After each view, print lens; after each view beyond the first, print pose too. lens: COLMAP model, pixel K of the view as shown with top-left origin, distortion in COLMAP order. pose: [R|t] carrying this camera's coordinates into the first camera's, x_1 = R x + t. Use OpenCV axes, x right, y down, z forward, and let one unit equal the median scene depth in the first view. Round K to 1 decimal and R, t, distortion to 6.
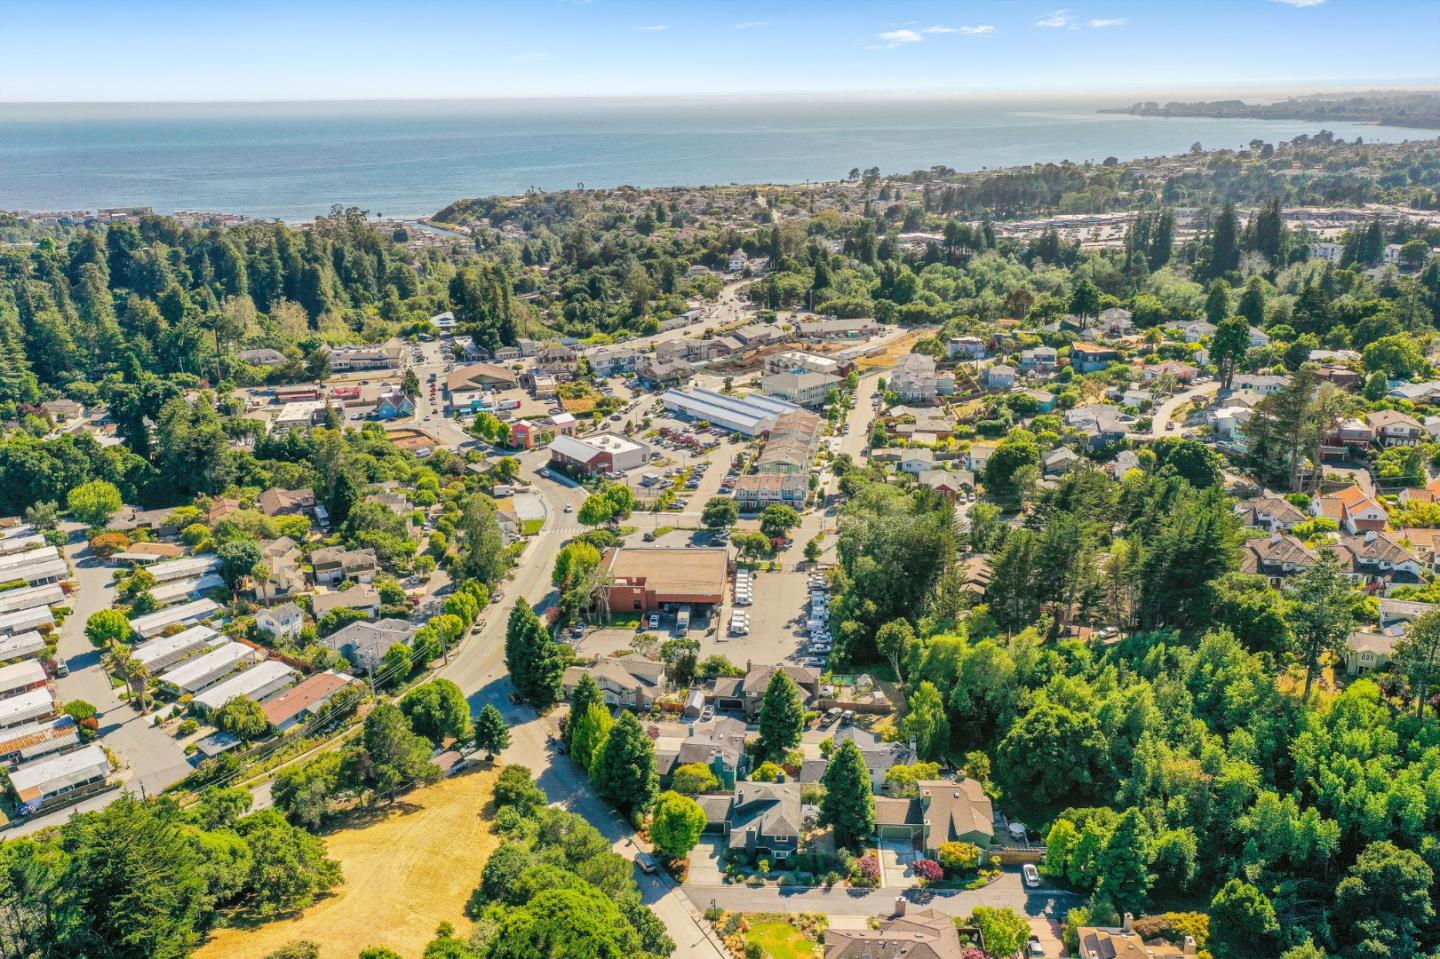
lens RADIAL K [[1105.4, 0, 721.2], [0, 1105.4, 481.5], [0, 0, 1]] dist [0.004376, -0.010561]
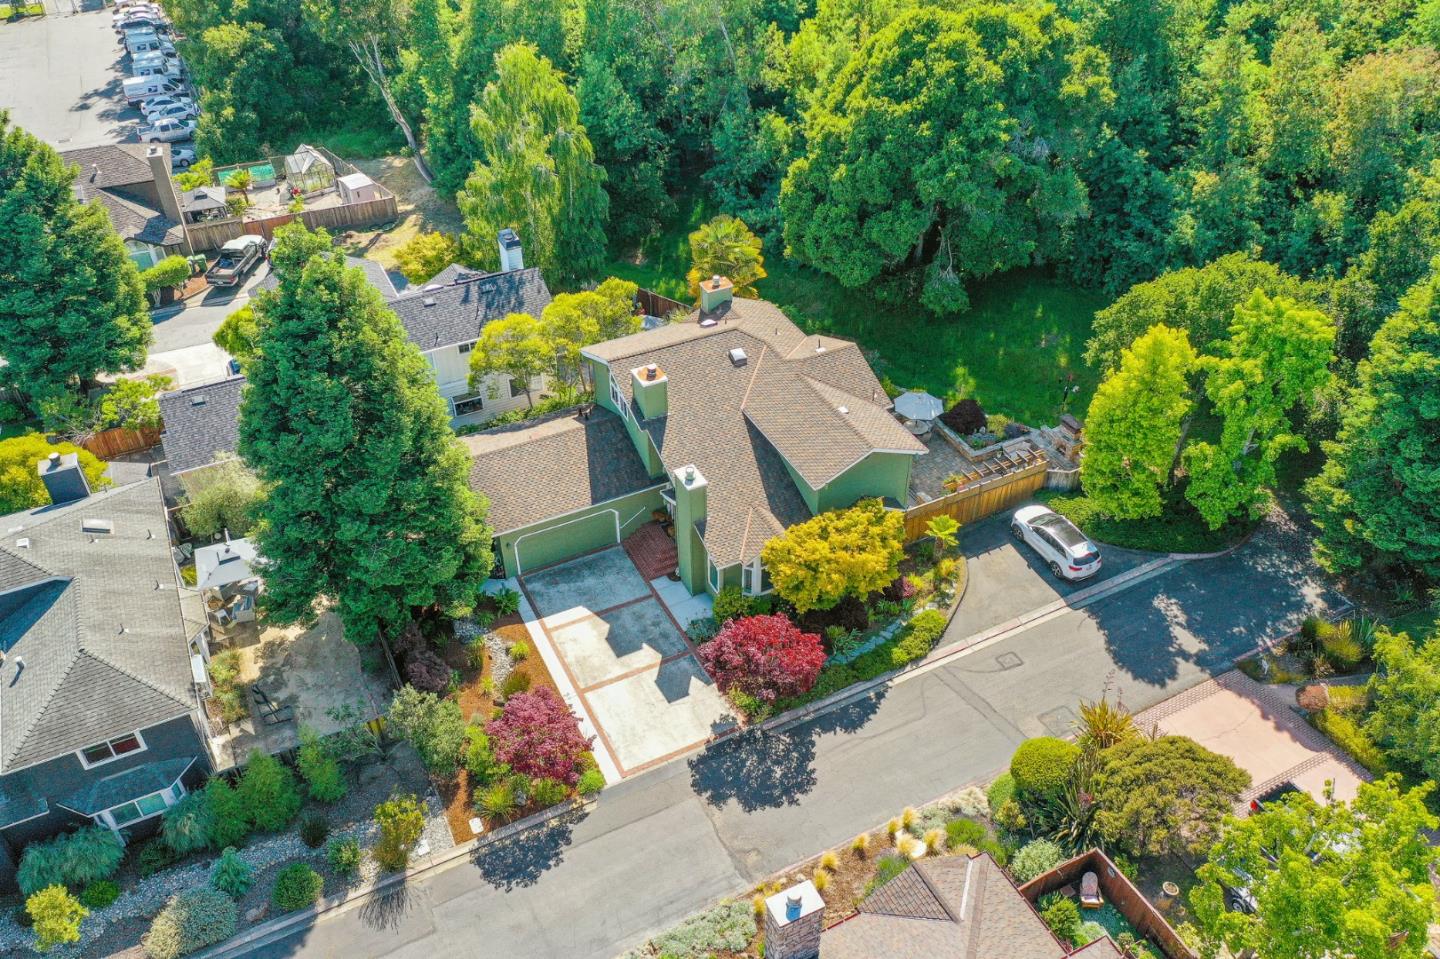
lens RADIAL K [[1105.4, 0, 721.1], [0, 1105.4, 483.1], [0, 0, 1]] dist [0.004376, -0.010561]
pose [[0.861484, -0.303126, 0.407382, 0.080779], [0.146402, 0.916476, 0.372340, 0.202028], [-0.486222, -0.261124, 0.833908, 0.738369]]
